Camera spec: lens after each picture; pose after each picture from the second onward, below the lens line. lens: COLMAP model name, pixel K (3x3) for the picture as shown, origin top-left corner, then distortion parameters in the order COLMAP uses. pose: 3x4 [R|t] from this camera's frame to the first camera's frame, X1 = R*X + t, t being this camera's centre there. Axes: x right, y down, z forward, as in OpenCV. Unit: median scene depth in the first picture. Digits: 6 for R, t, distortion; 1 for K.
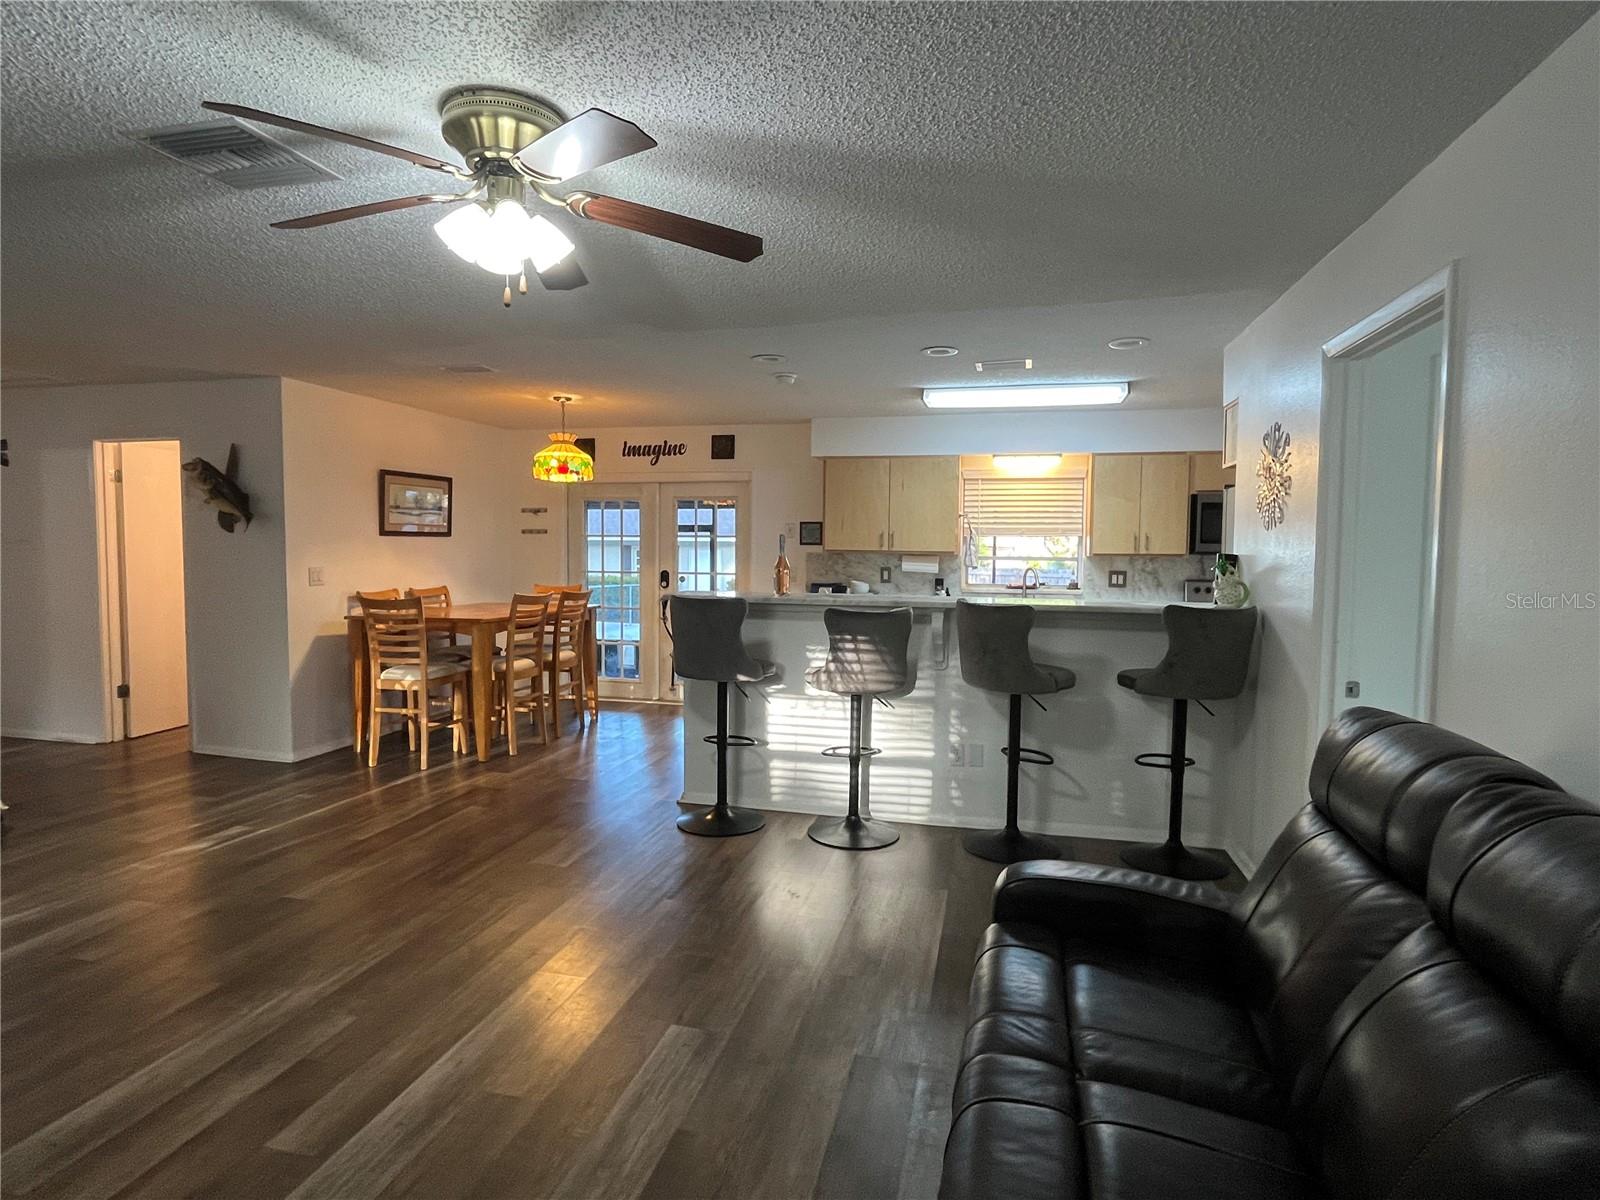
lens RADIAL K [[852.8, 0, 800.0], [0, 852.8, 600.0], [0, 0, 1]] dist [-0.003319, 0.000116]
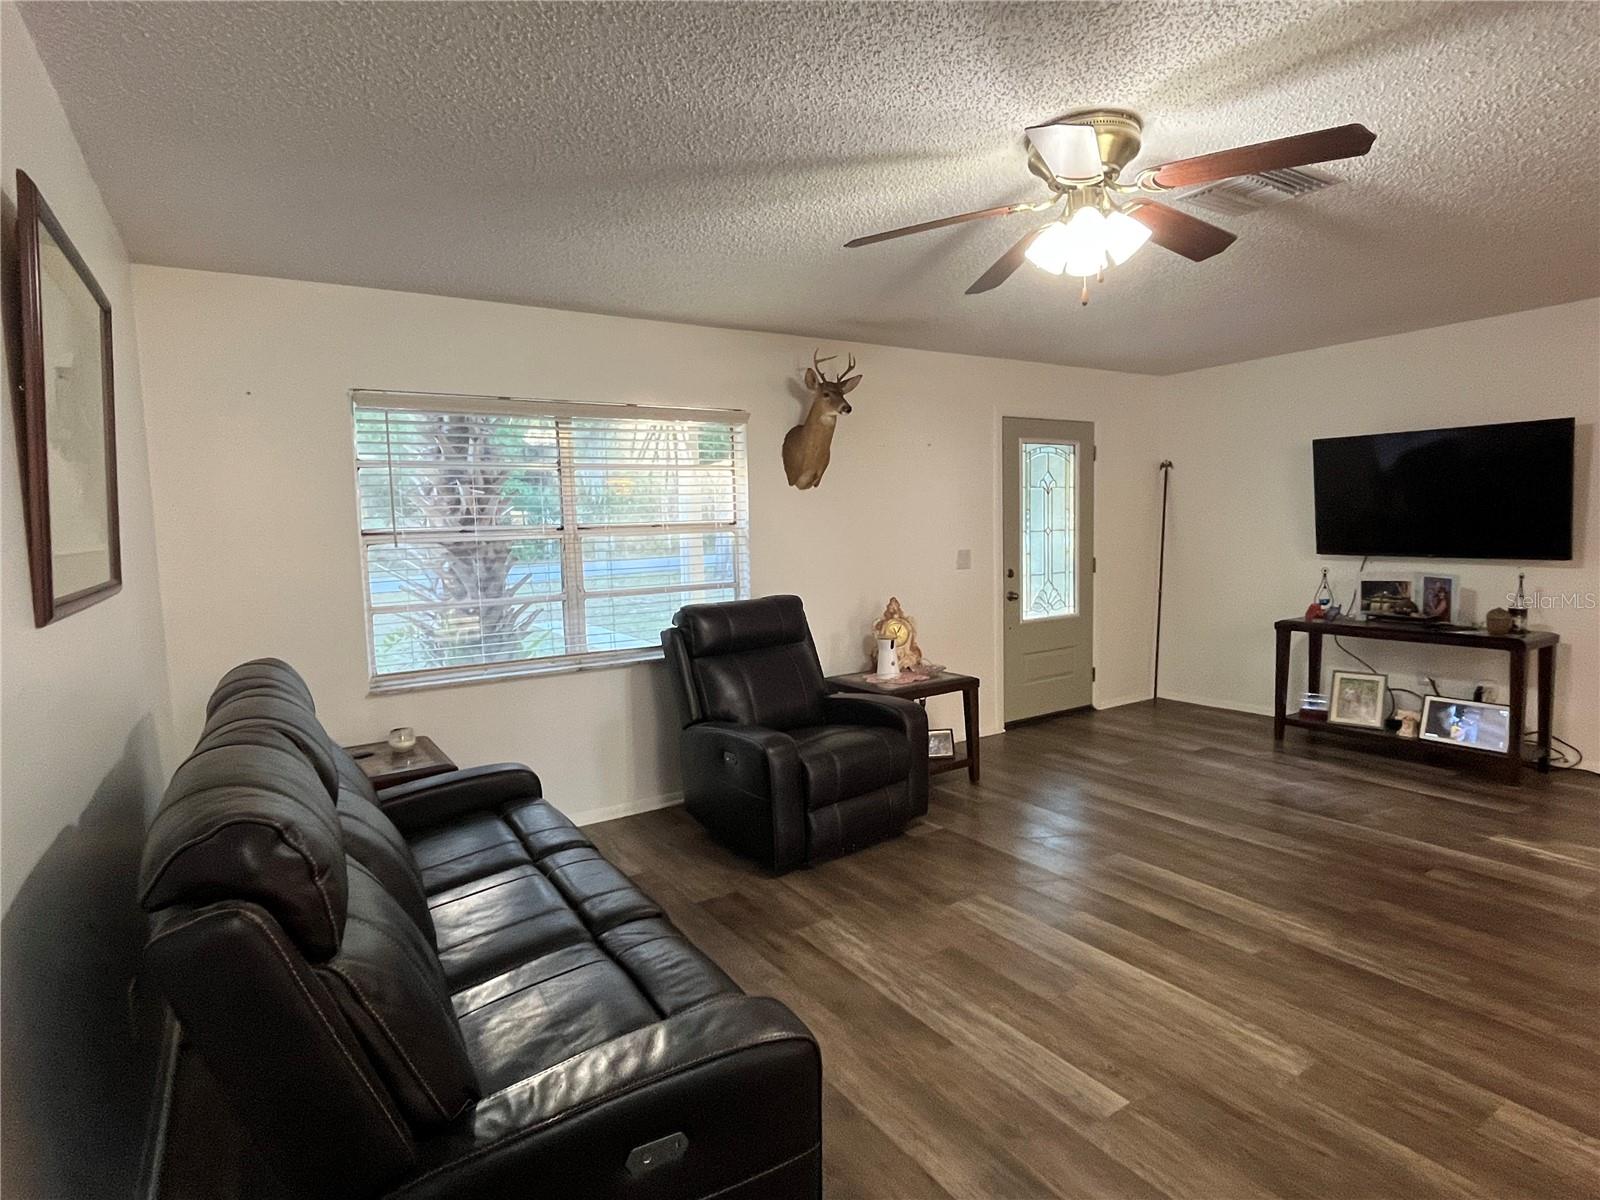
lens RADIAL K [[852.8, 0, 800.0], [0, 852.8, 600.0], [0, 0, 1]] dist [-0.003319, 0.000116]
pose [[-0.688868, 0.074539, -0.721044, 0.238528], [-0.023607, 0.991865, 0.125088, -0.029488], [0.724502, 0.103191, -0.681504, 0.489529]]
